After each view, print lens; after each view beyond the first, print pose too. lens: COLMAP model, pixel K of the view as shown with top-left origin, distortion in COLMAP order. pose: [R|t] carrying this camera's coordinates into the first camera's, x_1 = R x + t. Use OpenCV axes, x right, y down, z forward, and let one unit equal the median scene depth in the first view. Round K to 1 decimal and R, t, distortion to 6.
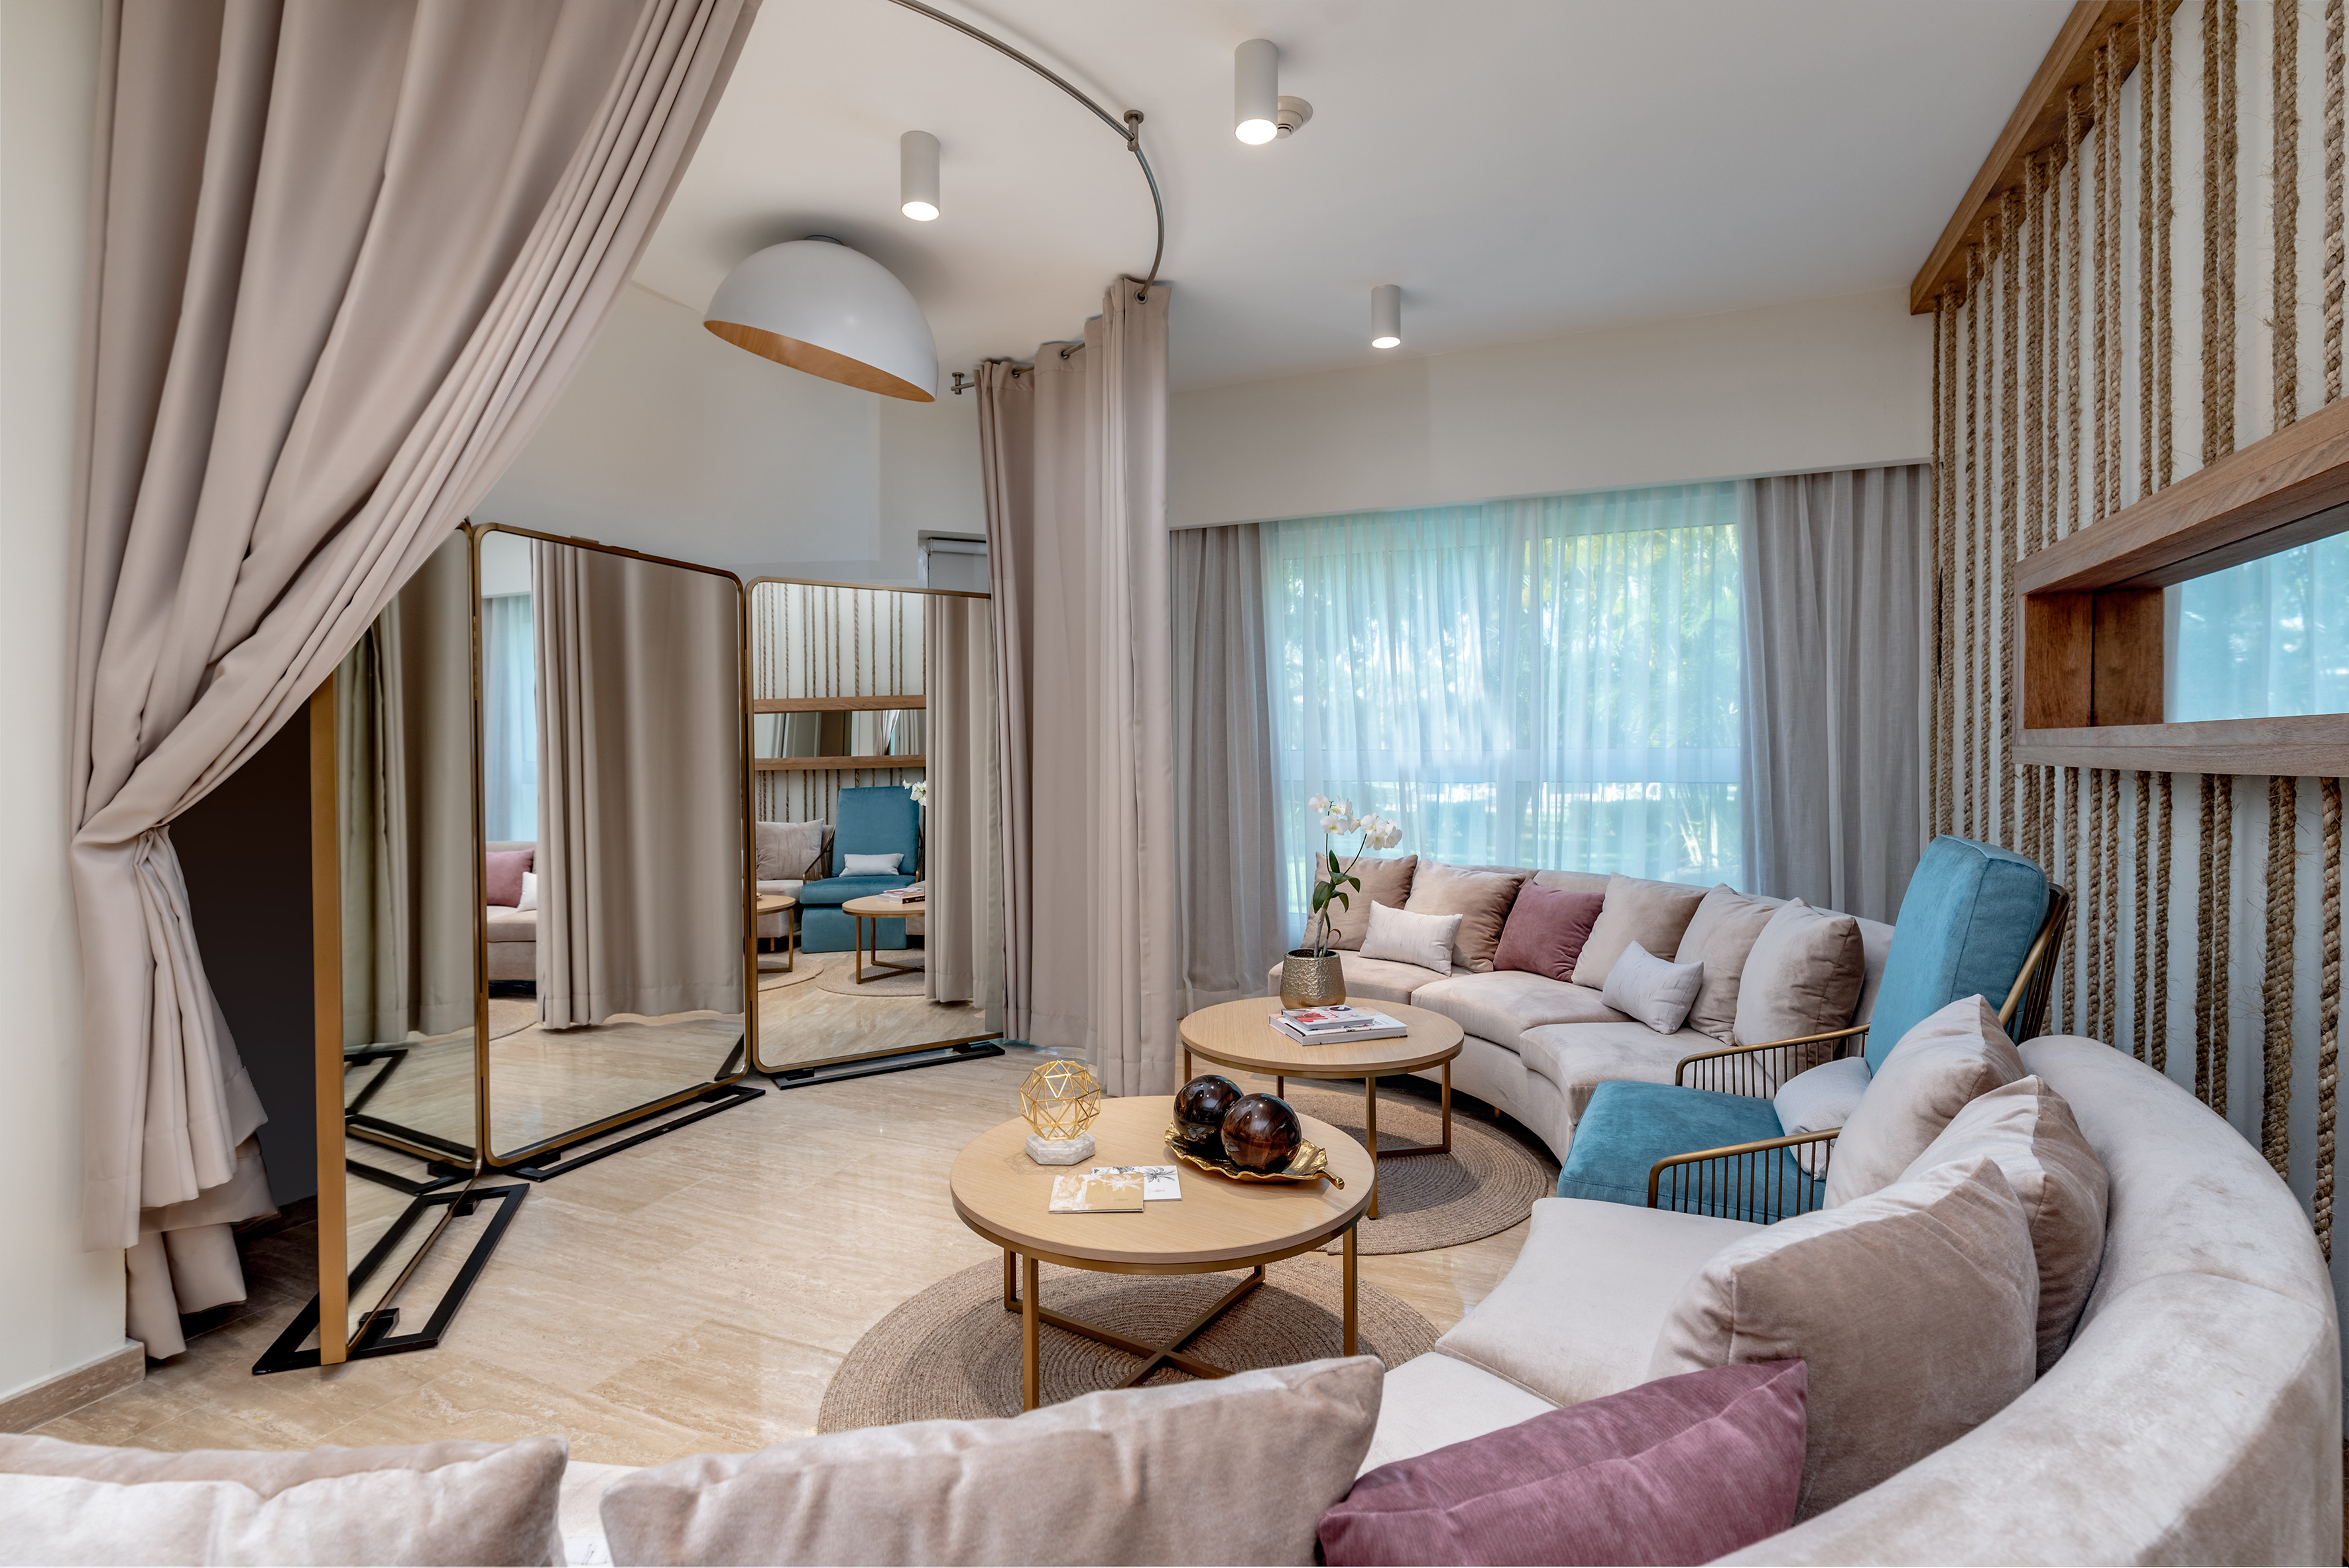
lens RADIAL K [[1093.9, 0, 1172.8], [0, 1093.9, 781.0], [0, 0, 1]] dist [0.001835, -0.003356]
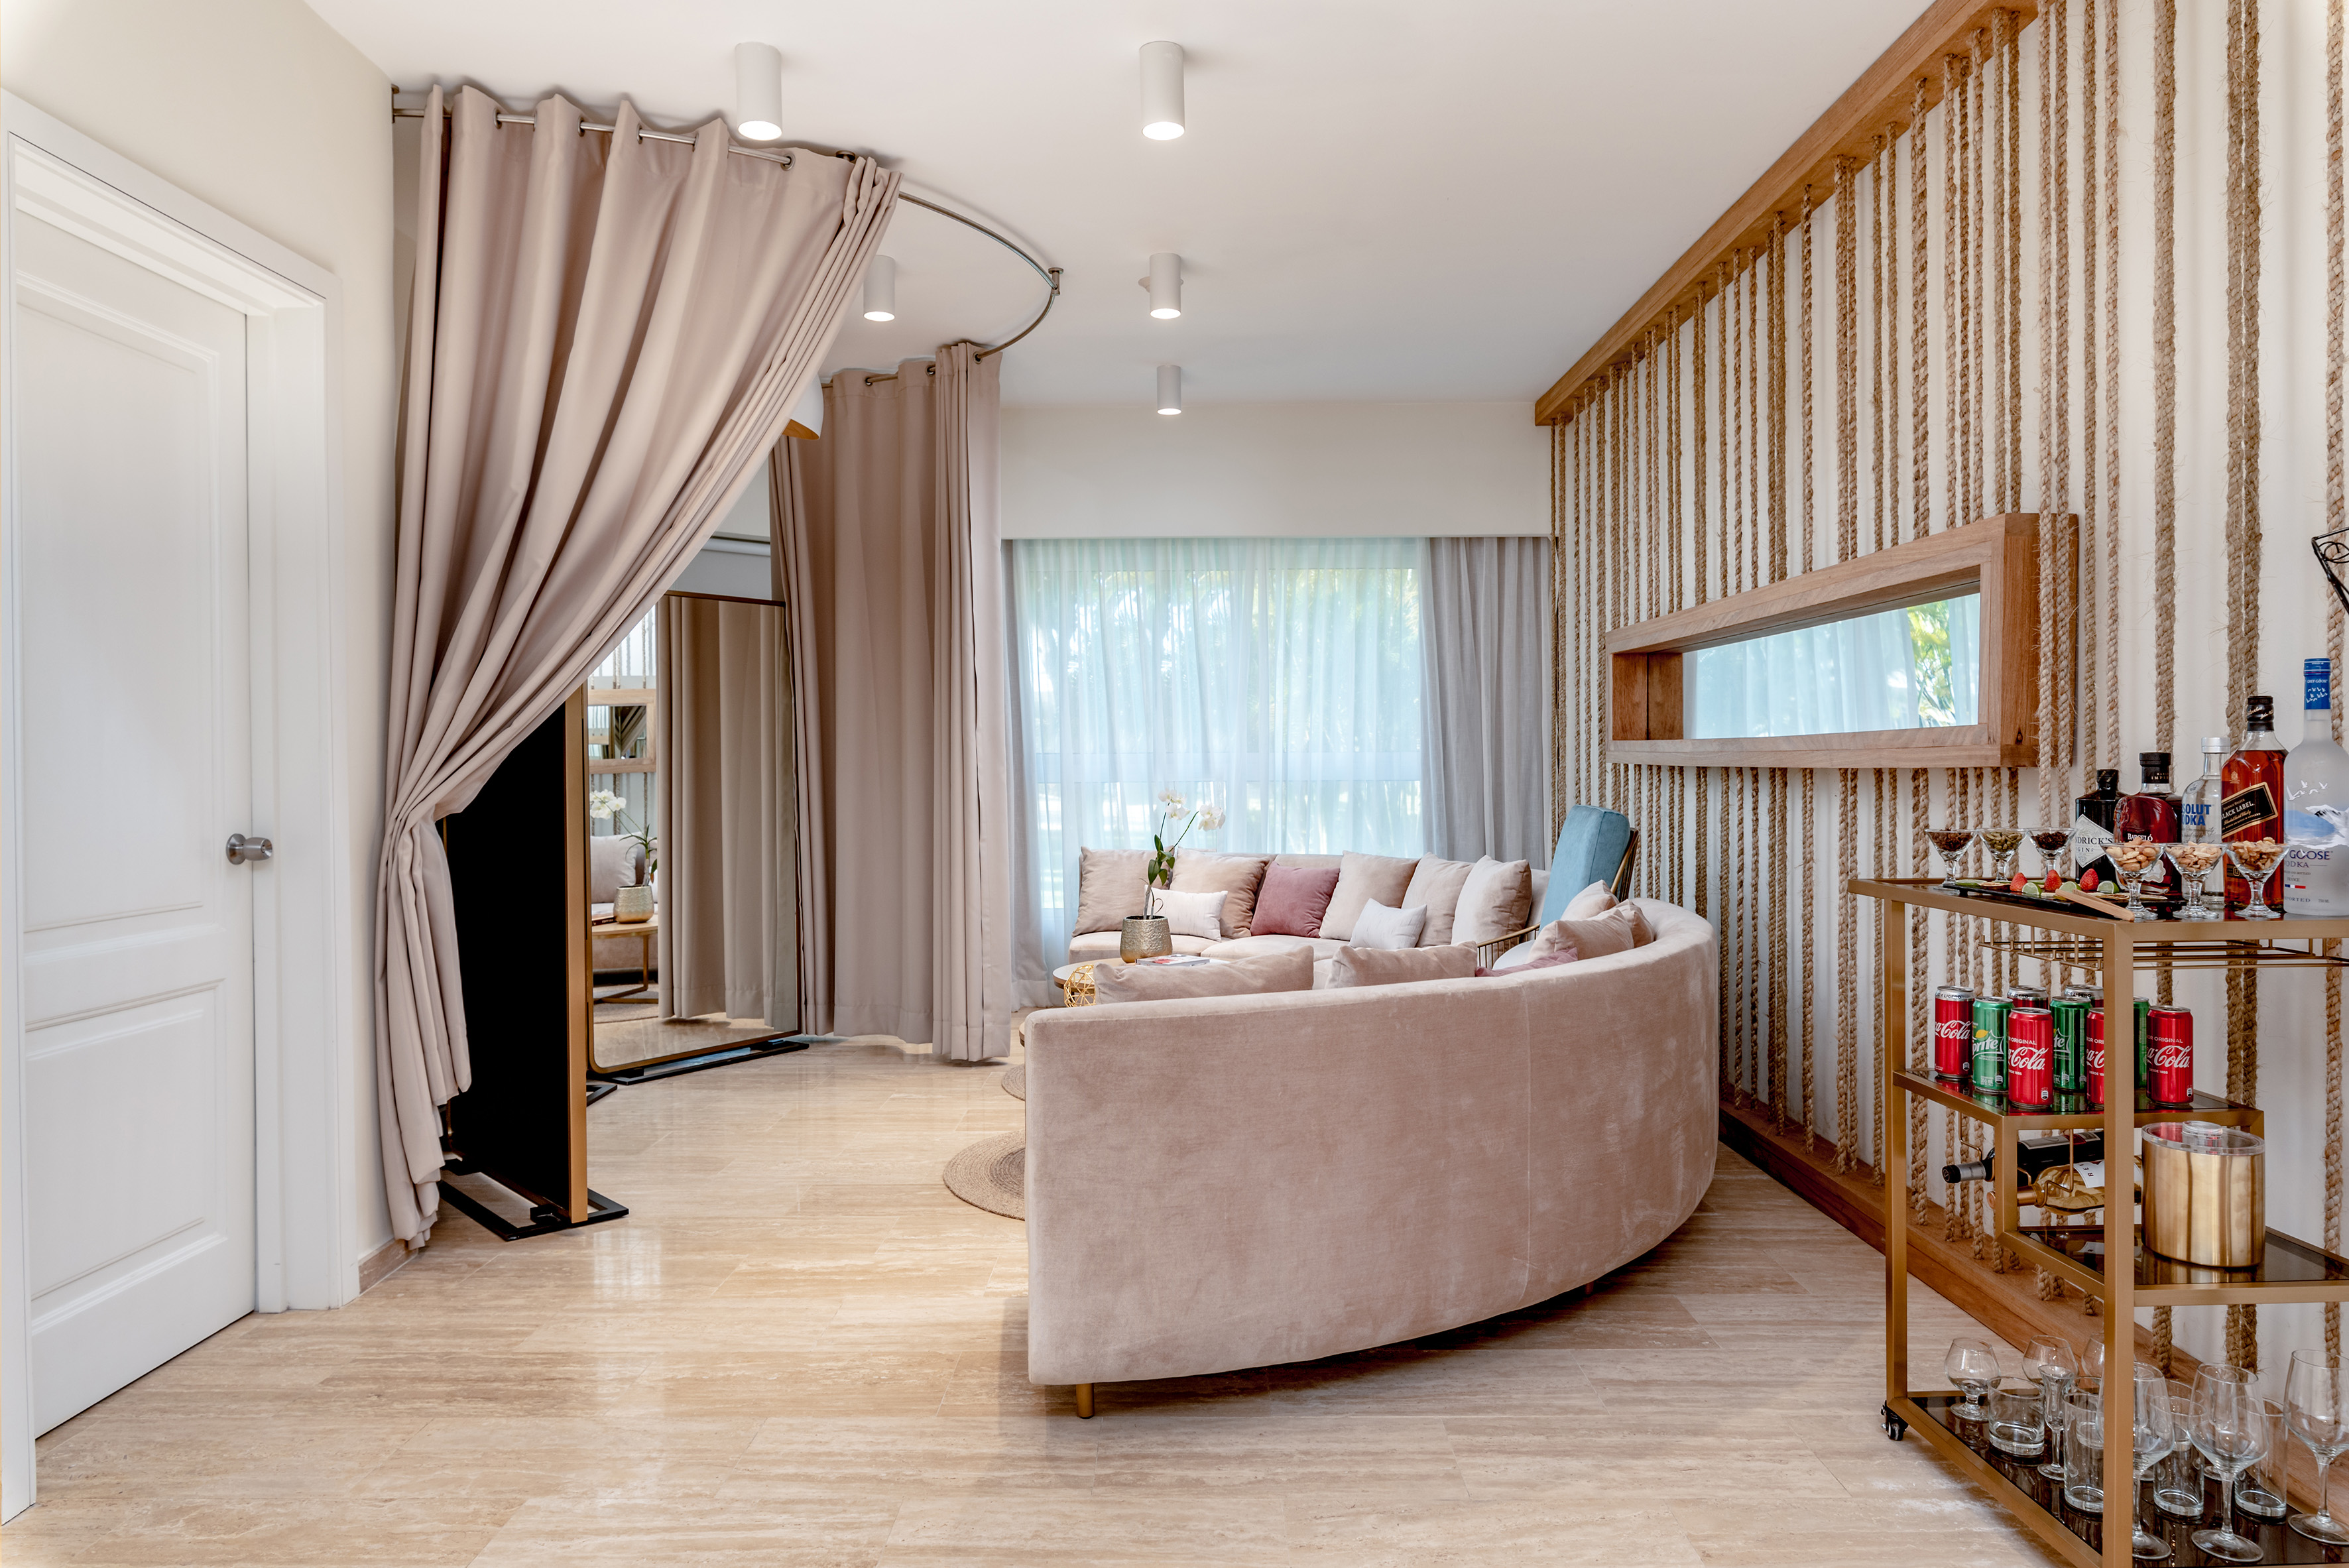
lens RADIAL K [[1544.2, 0, 1173.1], [0, 1544.2, 799.1], [0, 0, 1]] dist [-0.002502, 0.000967]
pose [[0.921167, -0.011281, 0.389004, -0.550408], [0.010914, 0.999935, 0.003154, 0.018784], [-0.389014, 0.001340, 0.921231, -0.657491]]
